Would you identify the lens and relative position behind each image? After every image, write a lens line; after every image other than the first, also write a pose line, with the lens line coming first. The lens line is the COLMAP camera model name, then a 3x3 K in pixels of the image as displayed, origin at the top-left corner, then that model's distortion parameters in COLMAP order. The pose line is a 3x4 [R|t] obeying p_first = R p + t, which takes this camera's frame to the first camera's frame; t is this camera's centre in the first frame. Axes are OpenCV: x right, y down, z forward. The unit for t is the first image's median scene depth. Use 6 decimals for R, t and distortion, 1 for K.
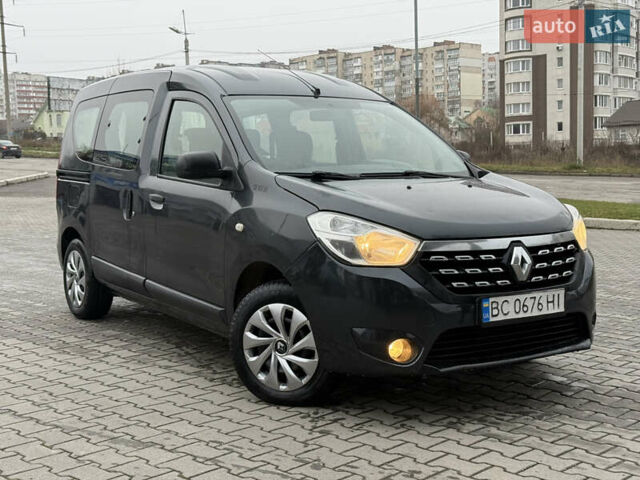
lens RADIAL K [[888.7, 0, 320.0], [0, 888.7, 240.0], [0, 0, 1]] dist [0.210363, -0.490659]
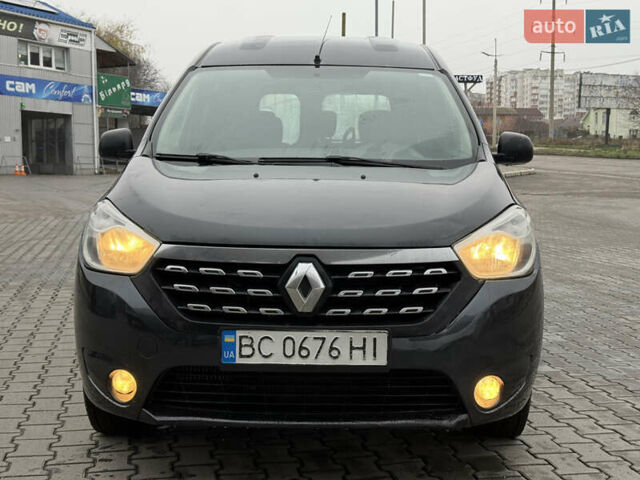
lens RADIAL K [[888.7, 0, 320.0], [0, 888.7, 240.0], [0, 0, 1]] dist [0.210363, -0.490659]
pose [[0.824061, 0.066811, -0.562548, 0.607362], [-0.066095, 0.997578, 0.021656, -0.025443], [0.562632, 0.019336, 0.826481, 0.427556]]
